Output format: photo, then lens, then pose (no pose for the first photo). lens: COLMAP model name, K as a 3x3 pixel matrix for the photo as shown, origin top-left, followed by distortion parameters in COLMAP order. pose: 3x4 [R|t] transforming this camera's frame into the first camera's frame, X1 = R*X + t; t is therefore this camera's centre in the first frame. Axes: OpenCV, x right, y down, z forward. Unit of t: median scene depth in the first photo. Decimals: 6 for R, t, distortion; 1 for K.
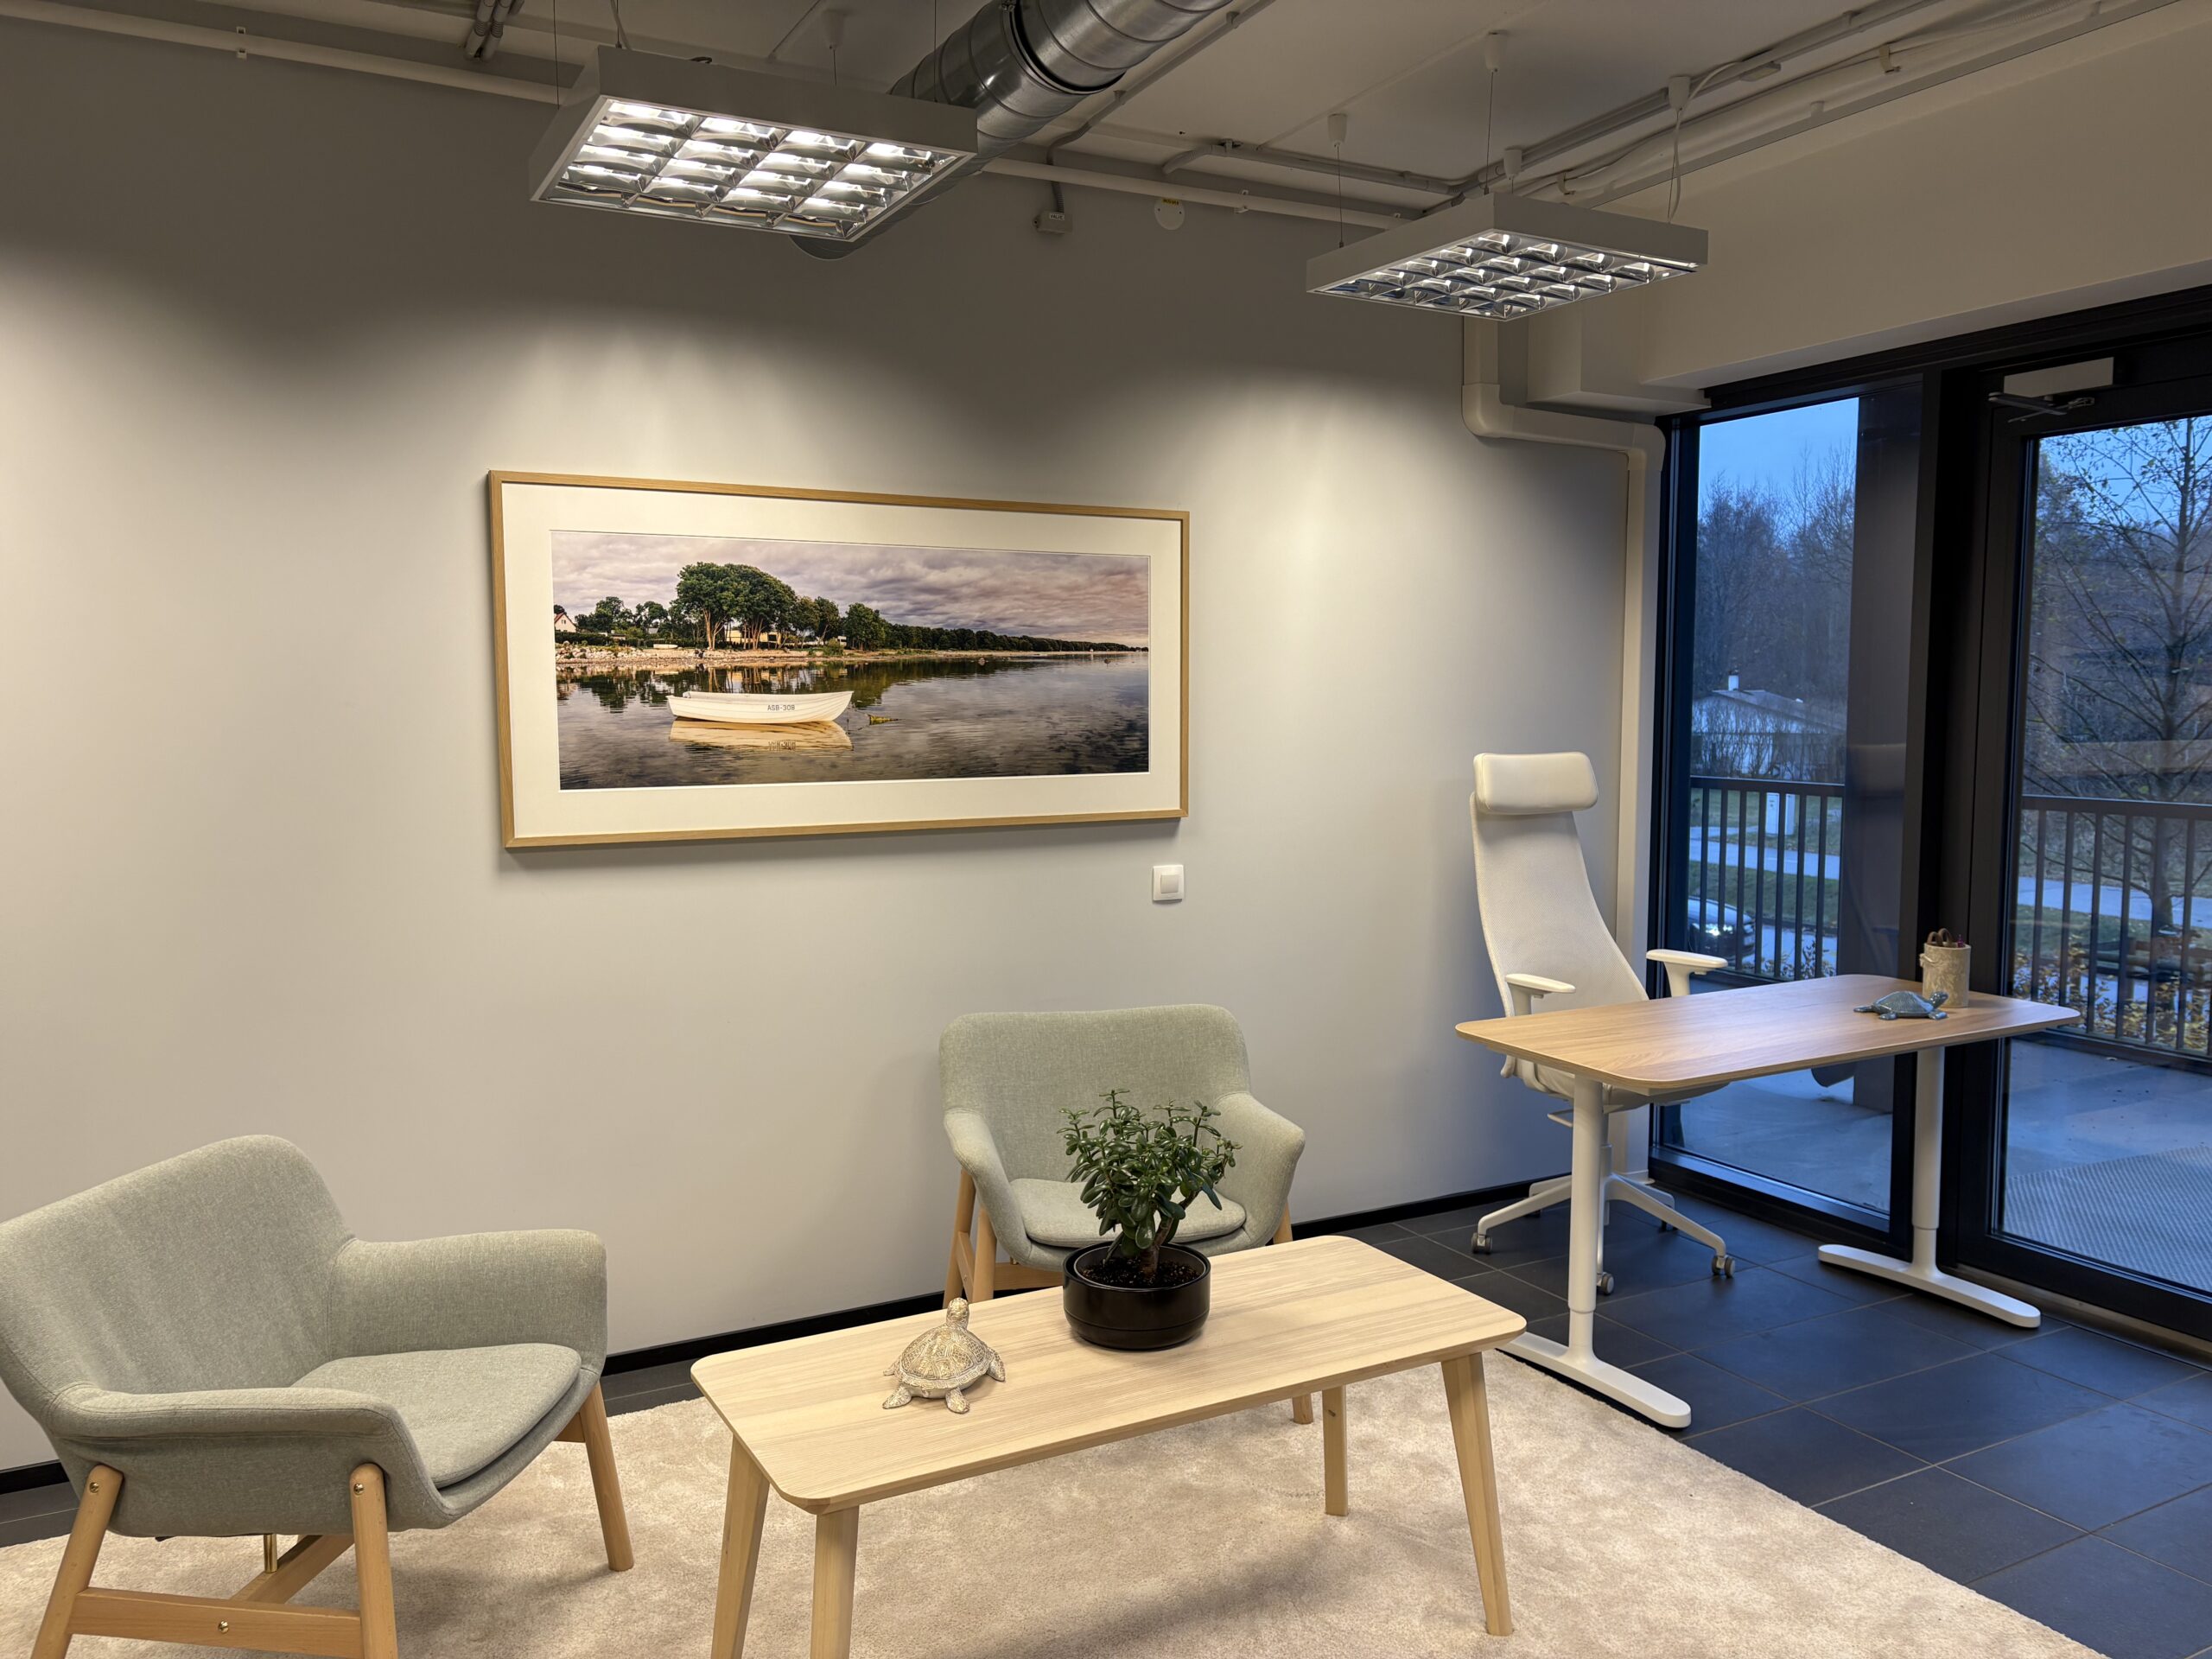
lens RADIAL K [[1669.8, 0, 1113.9], [0, 1669.8, 843.4], [0, 0, 1]] dist [0.049054, -0.042135]
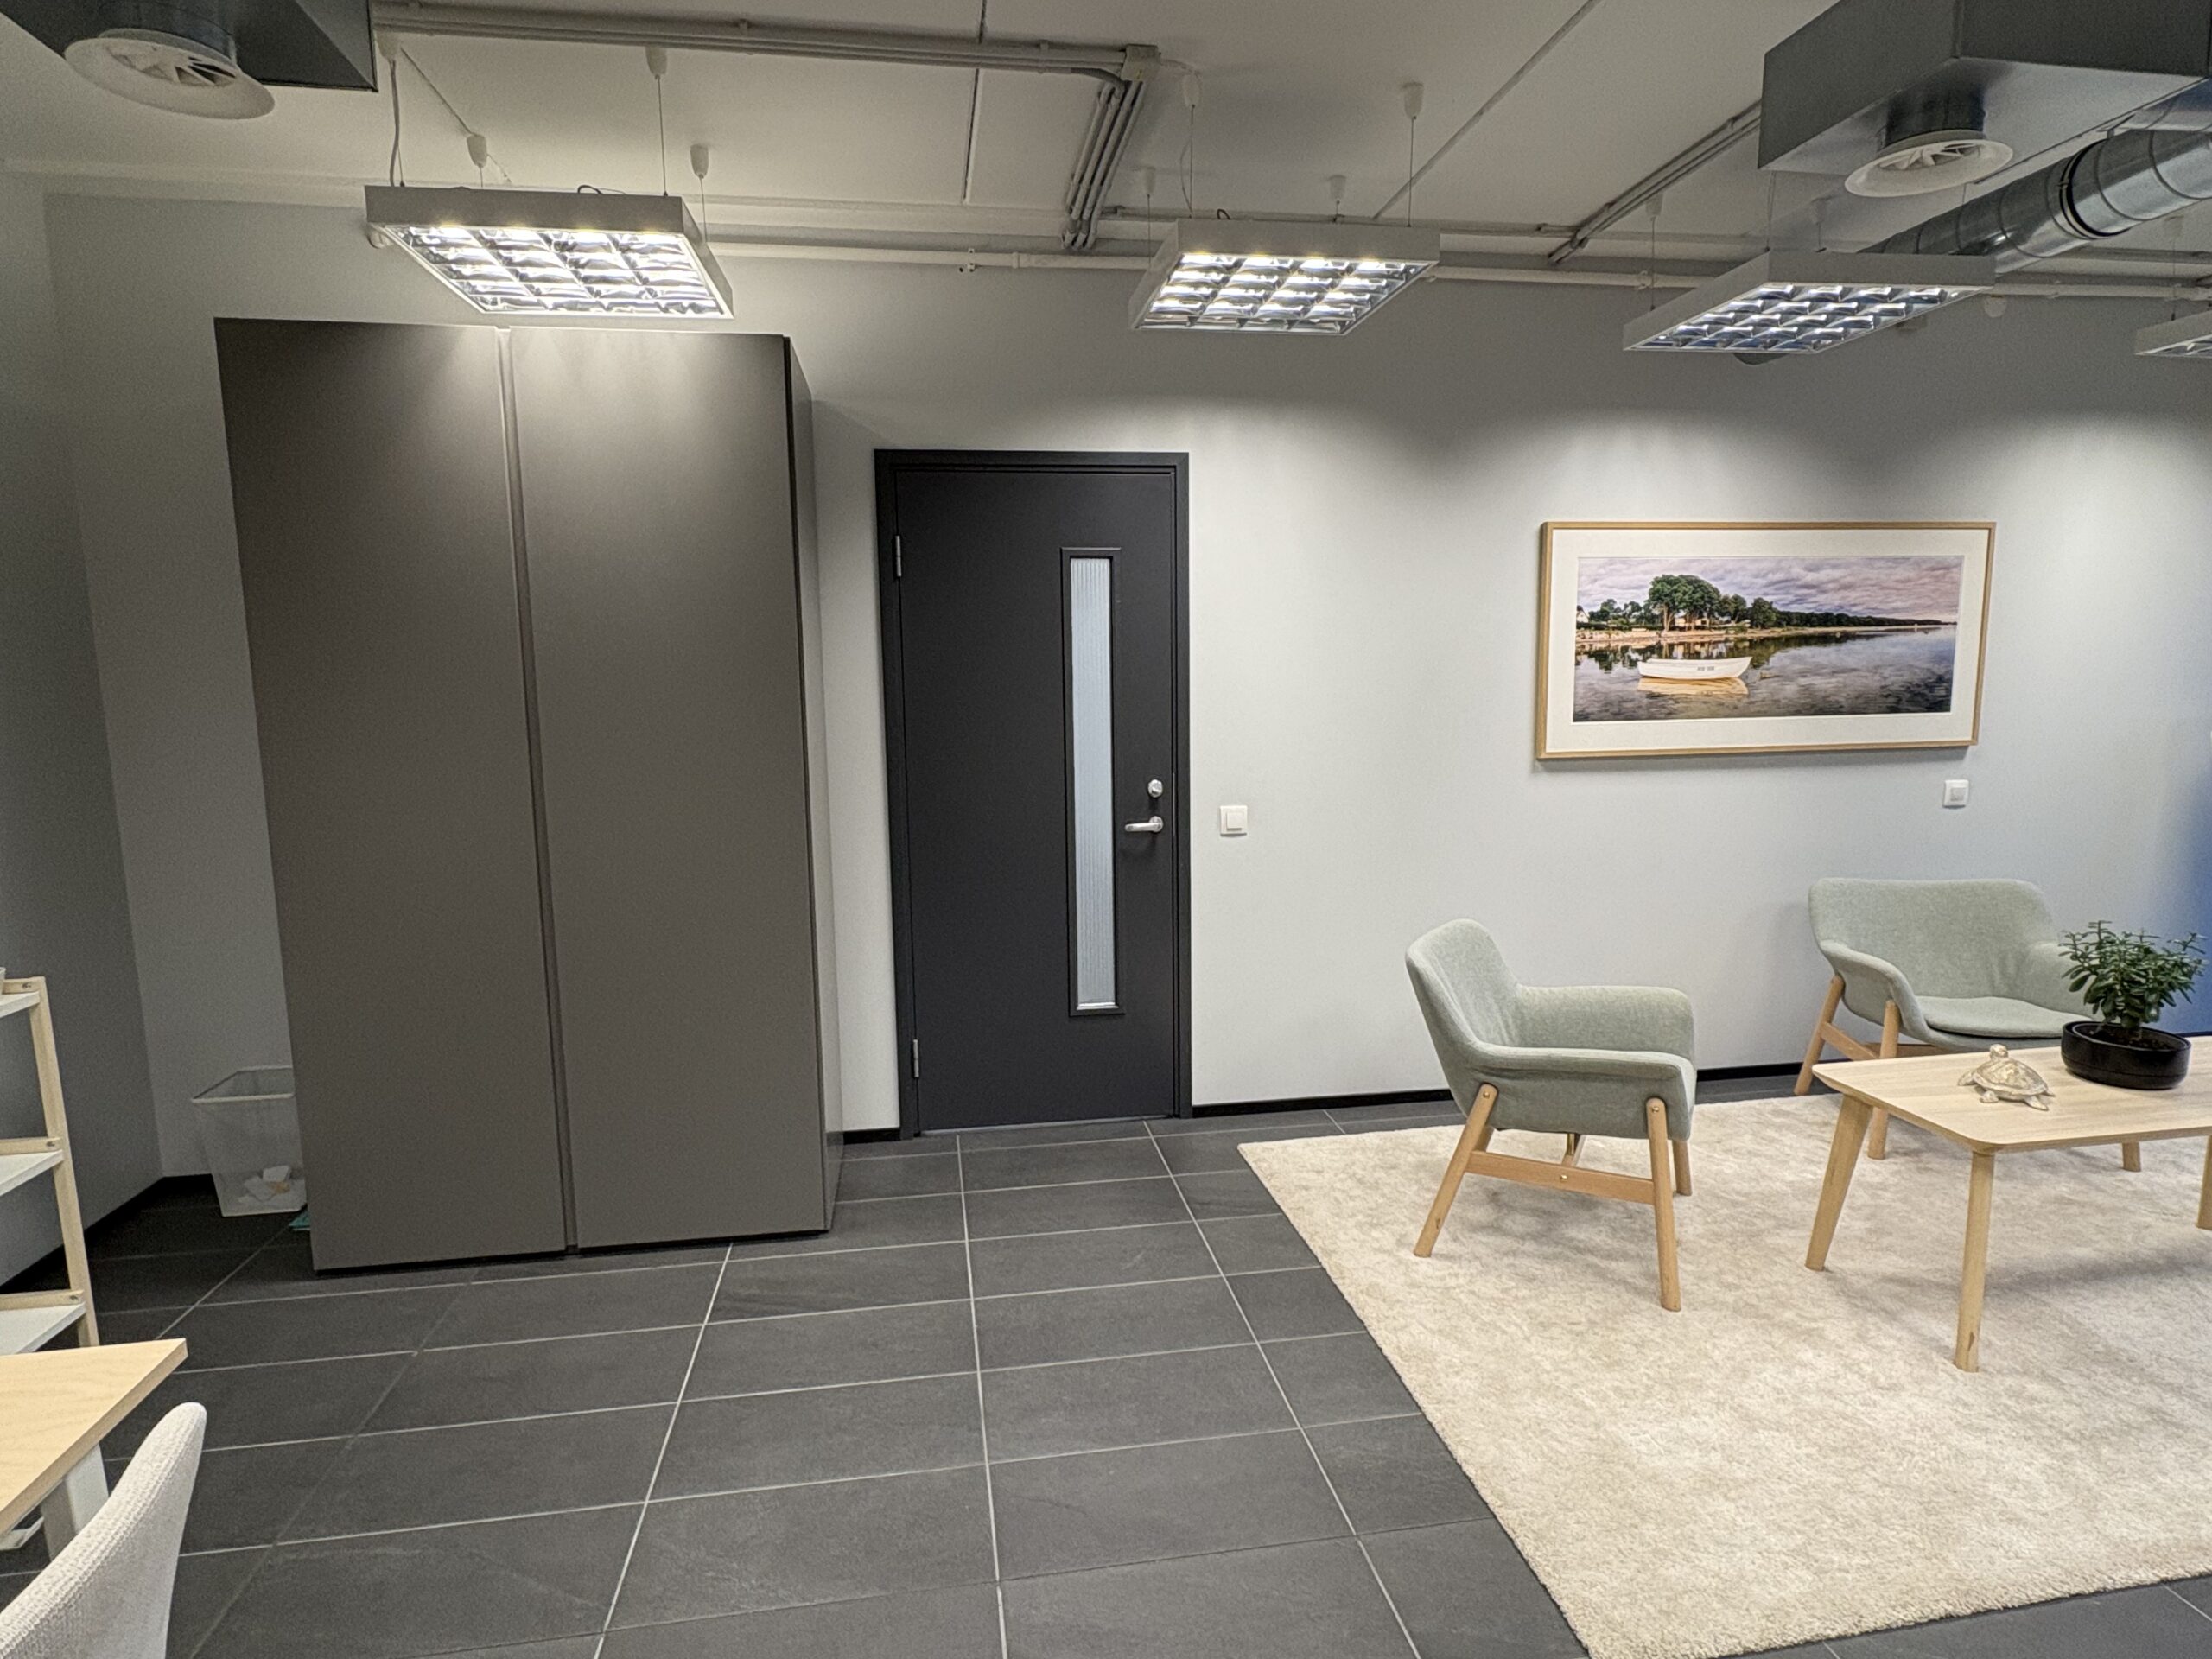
lens RADIAL K [[1231.9, 0, 1129.6], [0, 1231.9, 827.5], [0, 0, 1]] dist [0.018529, 0.001547]
pose [[0.951032, 0.024532, -0.308118, -0.335796], [-0.013846, 0.999226, 0.036820, 0.027312], [0.308782, -0.030751, 0.950636, -0.219770]]
